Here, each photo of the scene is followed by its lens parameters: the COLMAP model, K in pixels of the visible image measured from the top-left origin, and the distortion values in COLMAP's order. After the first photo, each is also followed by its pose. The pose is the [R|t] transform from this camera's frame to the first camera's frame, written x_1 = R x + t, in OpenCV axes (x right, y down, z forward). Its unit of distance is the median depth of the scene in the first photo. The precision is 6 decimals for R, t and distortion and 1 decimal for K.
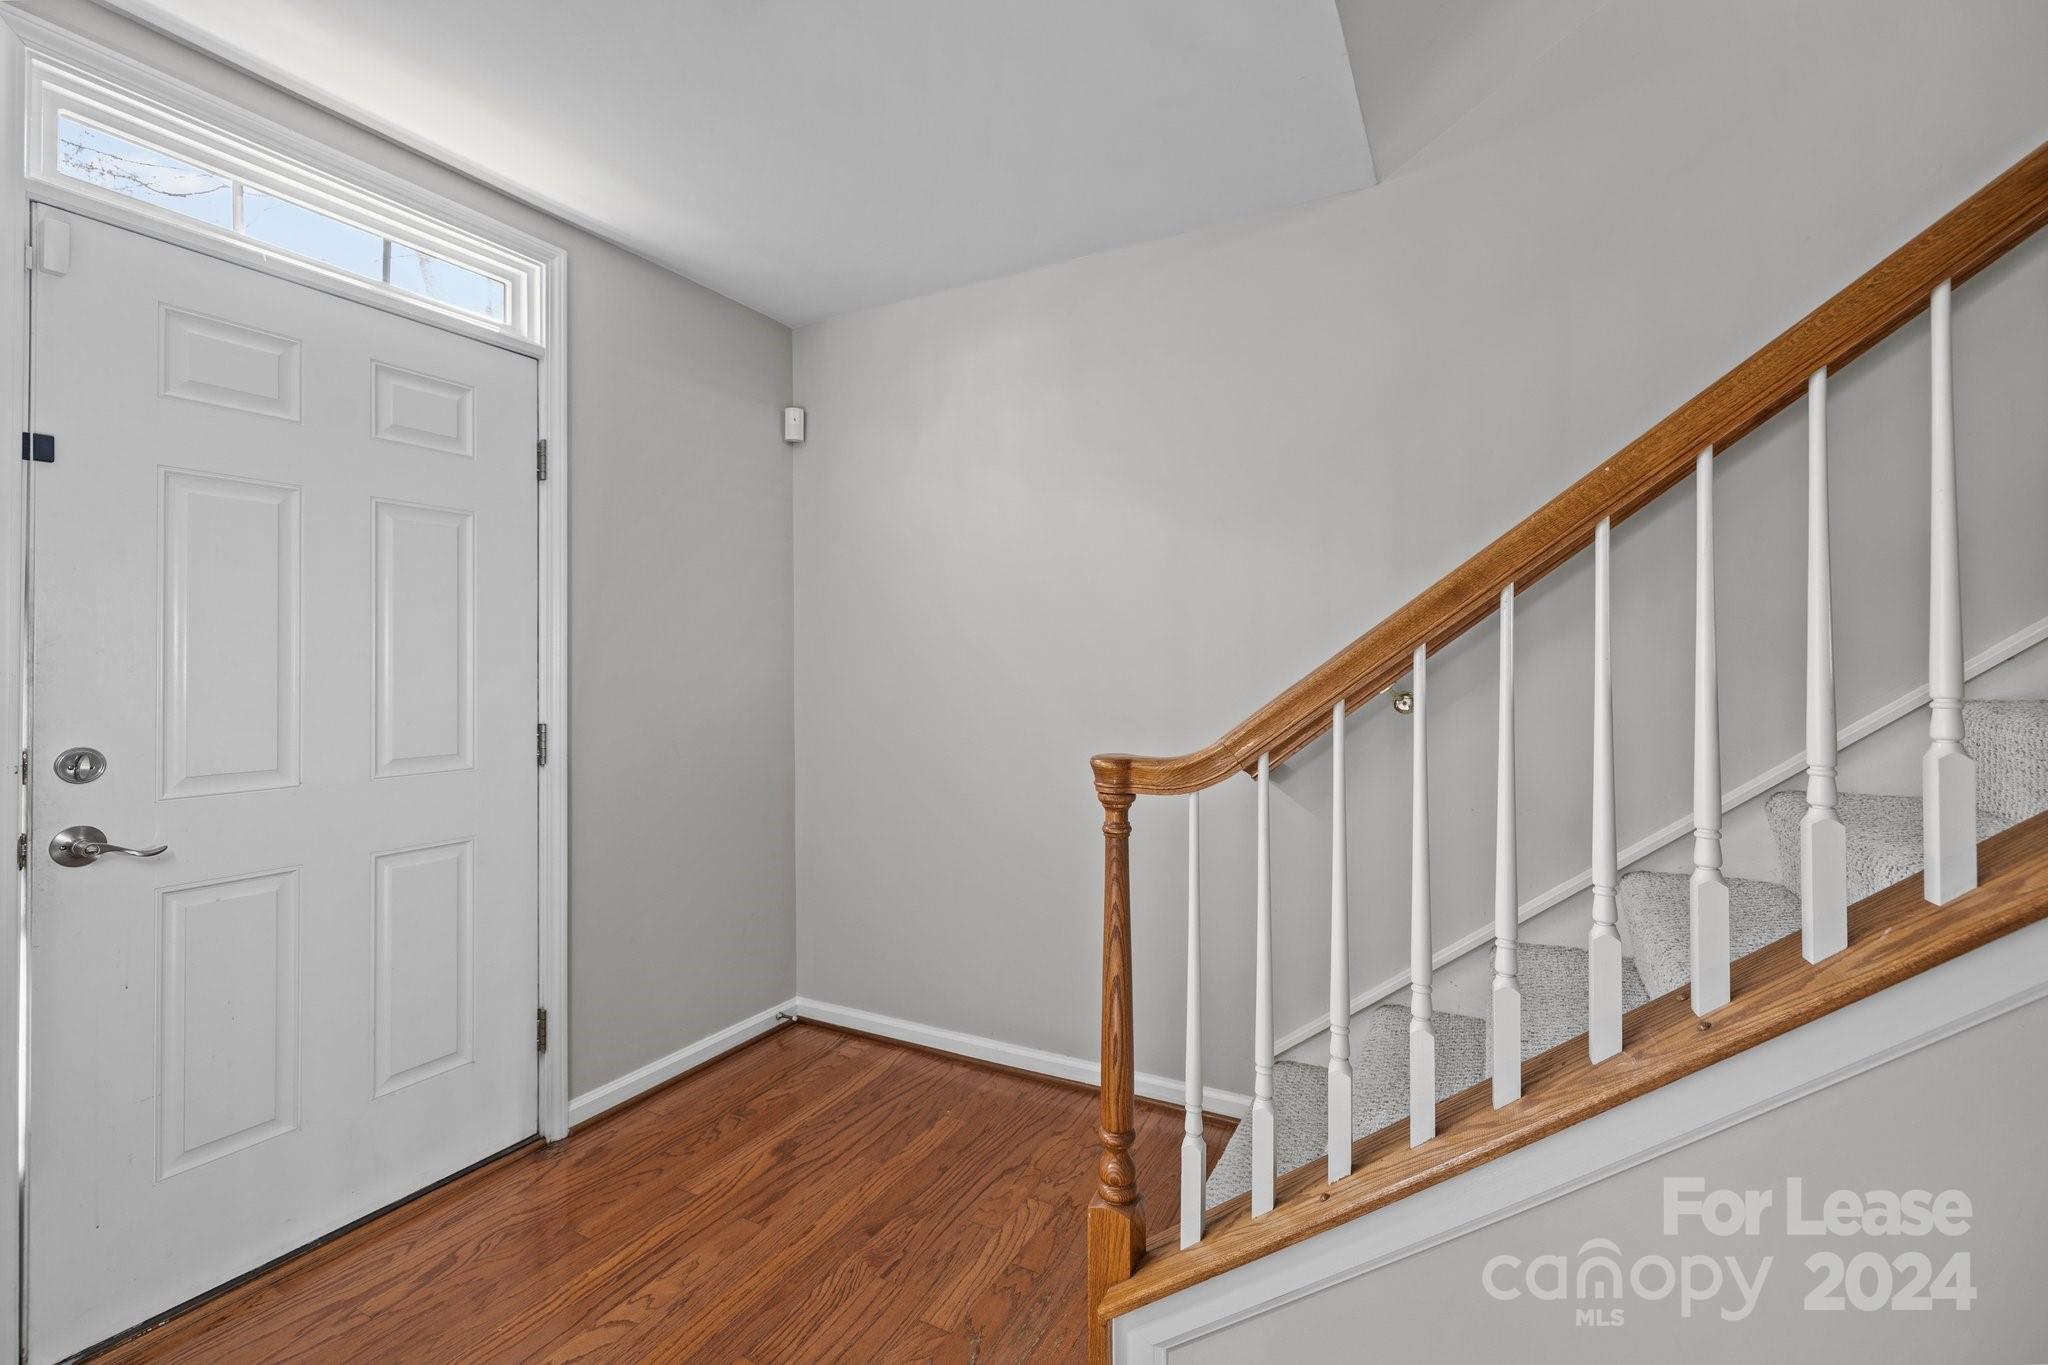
lens RADIAL K [[884.9, 0, 1022.5], [0, 884.9, 669.1], [0, 0, 1]] dist [0.000209, 0.001196]
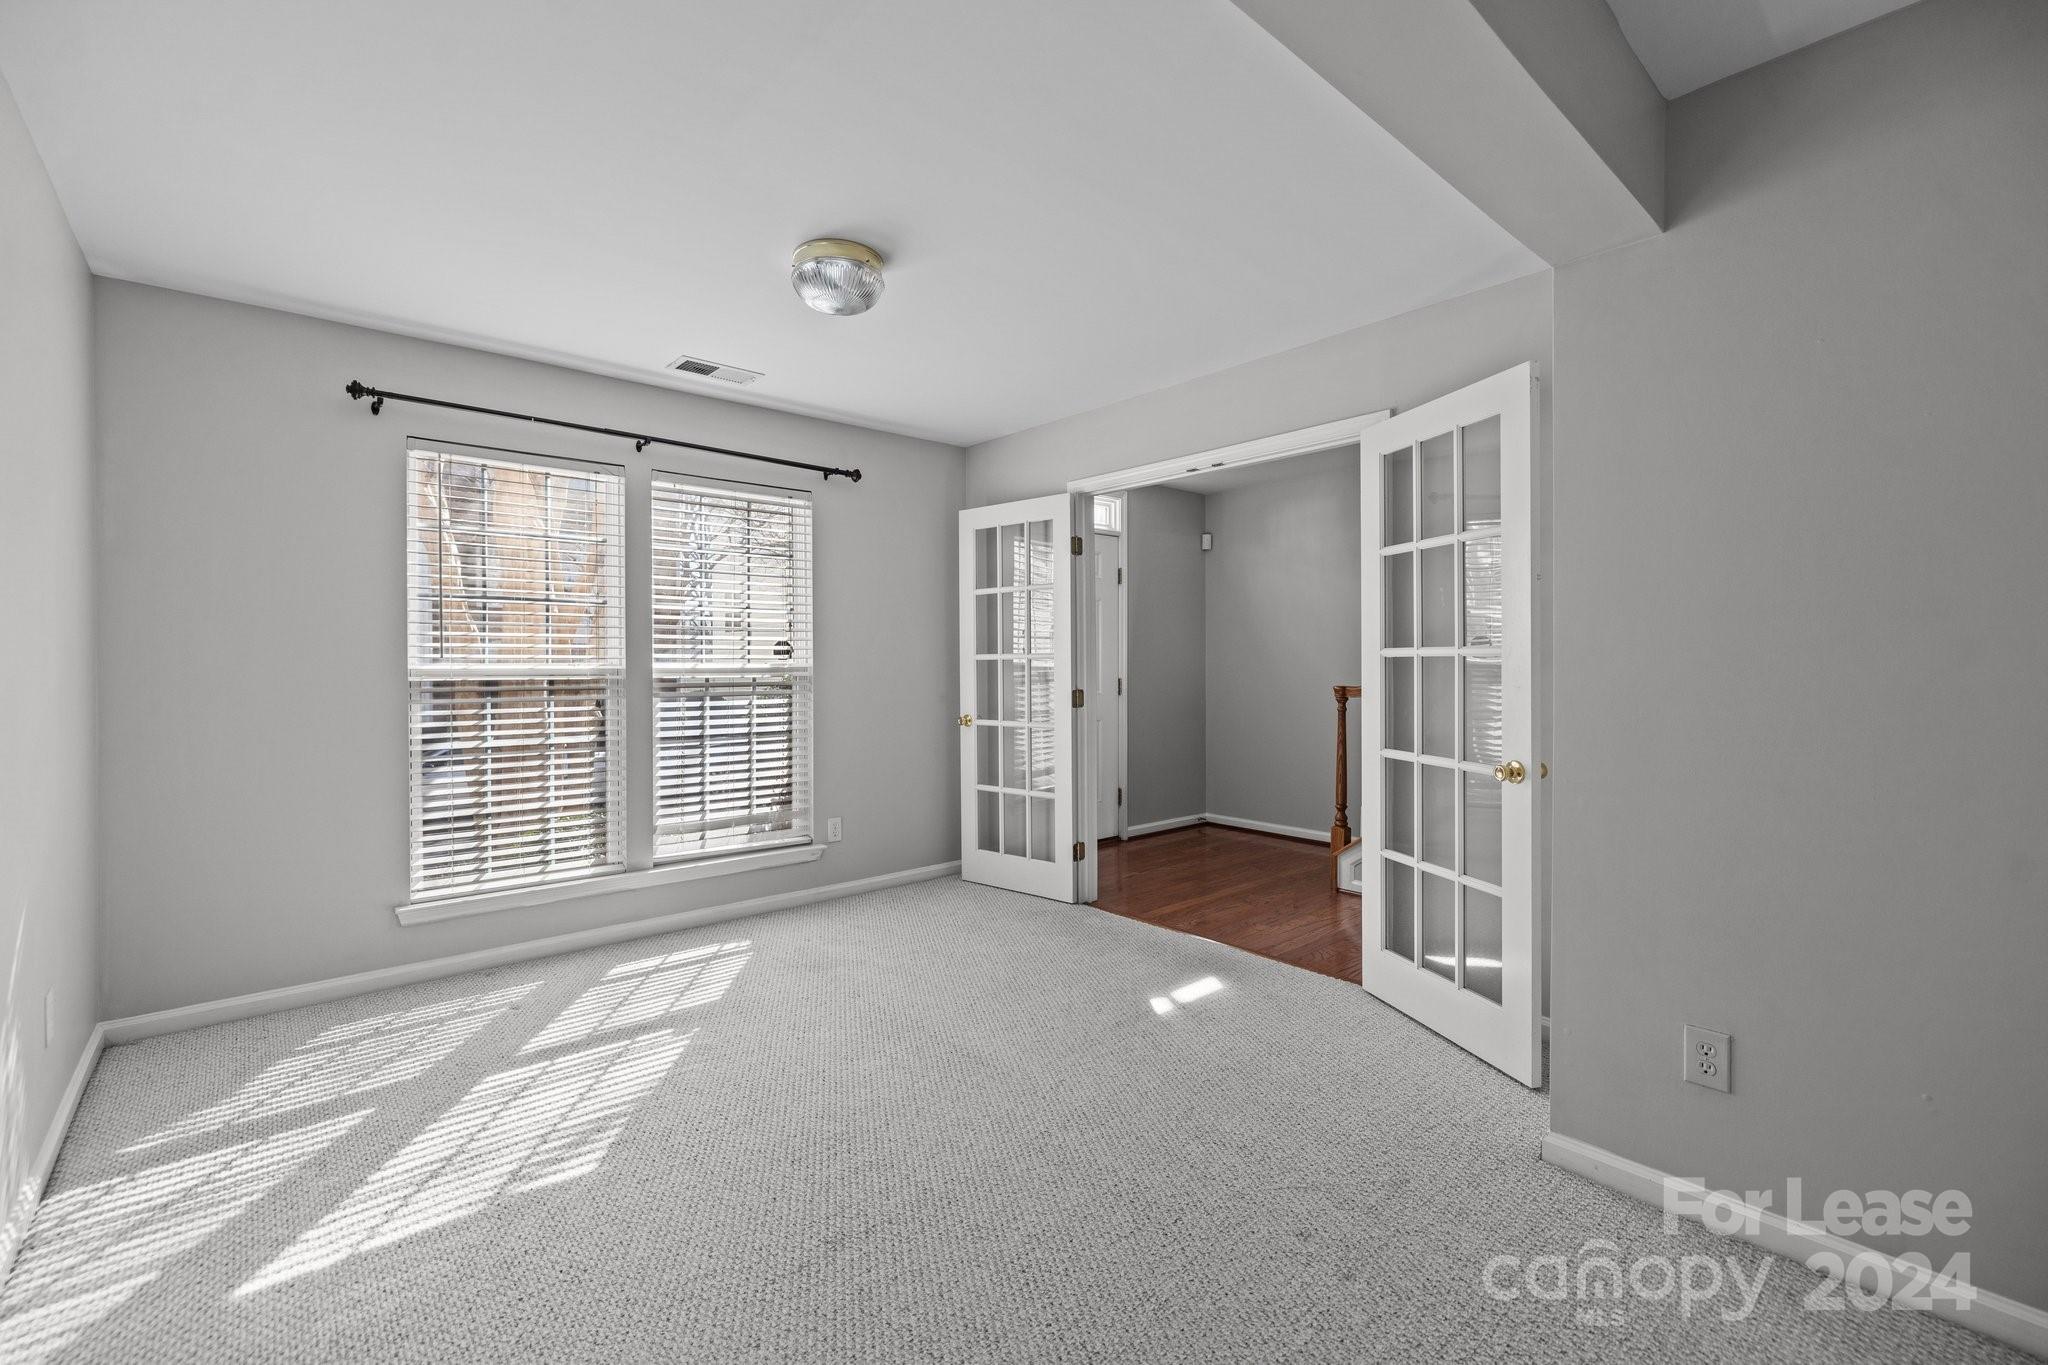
lens RADIAL K [[884.9, 0, 1021.8], [0, 884.9, 663.8], [0, 0, 1]] dist [0.000209, 0.001196]
pose [[0.937588, 0.006522, -0.347686, 0.085891], [-0.004722, 0.999971, 0.006024, 0.004878], [0.347715, -0.004006, 0.937592, -1.496422]]
